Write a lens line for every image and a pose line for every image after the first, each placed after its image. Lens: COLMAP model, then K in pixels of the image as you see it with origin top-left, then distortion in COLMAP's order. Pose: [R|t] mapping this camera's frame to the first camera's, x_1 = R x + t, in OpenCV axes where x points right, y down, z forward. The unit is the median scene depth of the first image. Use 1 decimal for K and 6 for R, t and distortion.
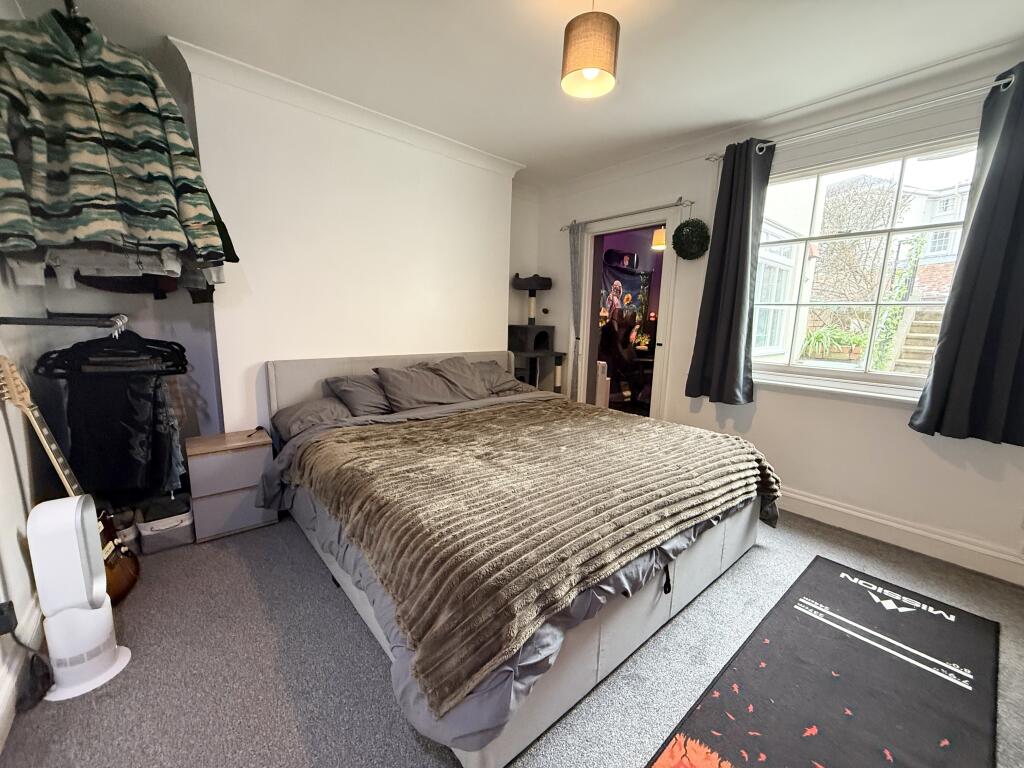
lens RADIAL K [[409.8, 0, 508.2], [0, 409.8, 389.0], [0, 0, 1]] dist [0.000532, 0.000021]
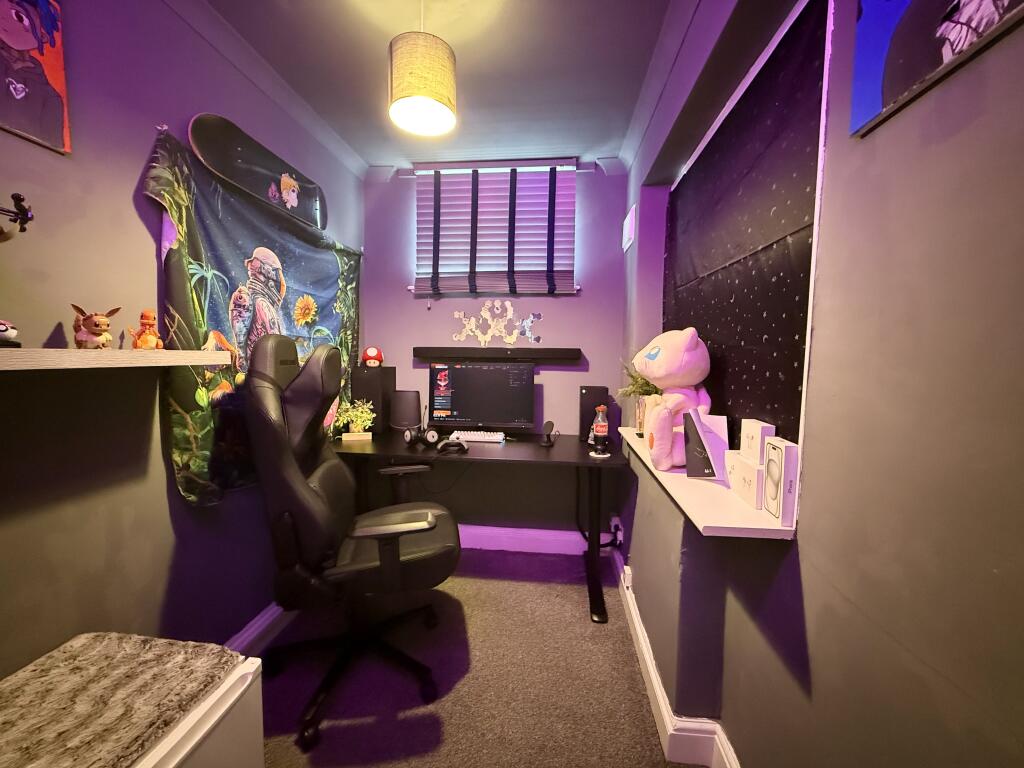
lens RADIAL K [[409.8, 0, 511.8], [0, 409.8, 380.4], [0, 0, 1]] dist [0.000532, 0.000021]
pose [[0.726219, -0.054589, 0.685293, 0.181110], [0.113020, 0.992759, -0.040688, -0.128843], [-0.678110, 0.107000, 0.727130, 0.649033]]
